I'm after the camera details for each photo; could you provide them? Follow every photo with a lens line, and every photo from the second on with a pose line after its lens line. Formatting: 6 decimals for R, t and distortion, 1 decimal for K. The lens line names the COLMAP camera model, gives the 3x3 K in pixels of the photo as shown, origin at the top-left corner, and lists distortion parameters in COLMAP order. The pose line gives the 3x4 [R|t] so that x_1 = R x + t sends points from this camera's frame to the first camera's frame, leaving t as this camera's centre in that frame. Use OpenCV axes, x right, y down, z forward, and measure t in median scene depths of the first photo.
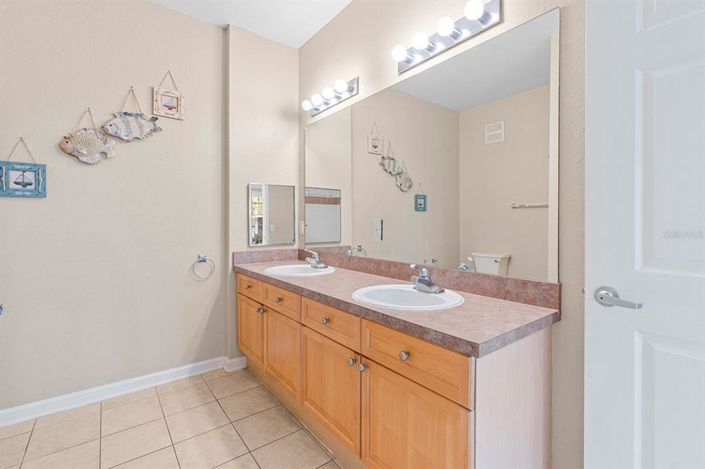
lens RADIAL K [[322.6, 0, 353.1], [0, 322.6, 226.8], [0, 0, 1]] dist [-0.004665, -0.001153]
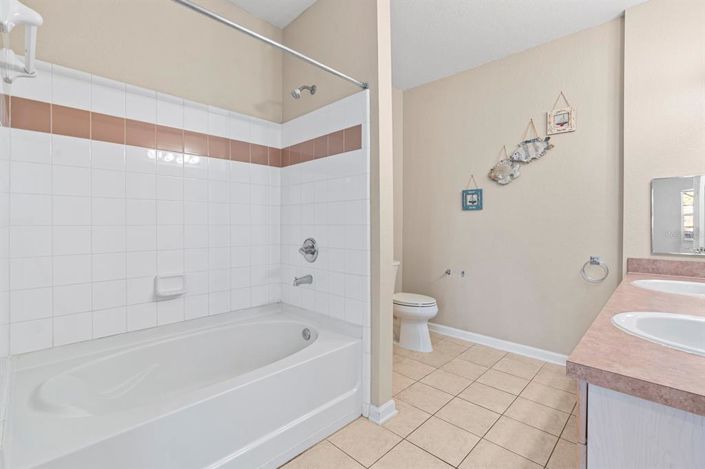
lens RADIAL K [[322.6, 0, 351.9], [0, 322.6, 238.0], [0, 0, 1]] dist [-0.004665, -0.001153]
pose [[0.130731, 0.040540, -0.990589, 0.526639], [-0.017269, 0.999105, 0.038610, 0.000830], [0.991267, 0.012059, 0.131314, 0.132064]]
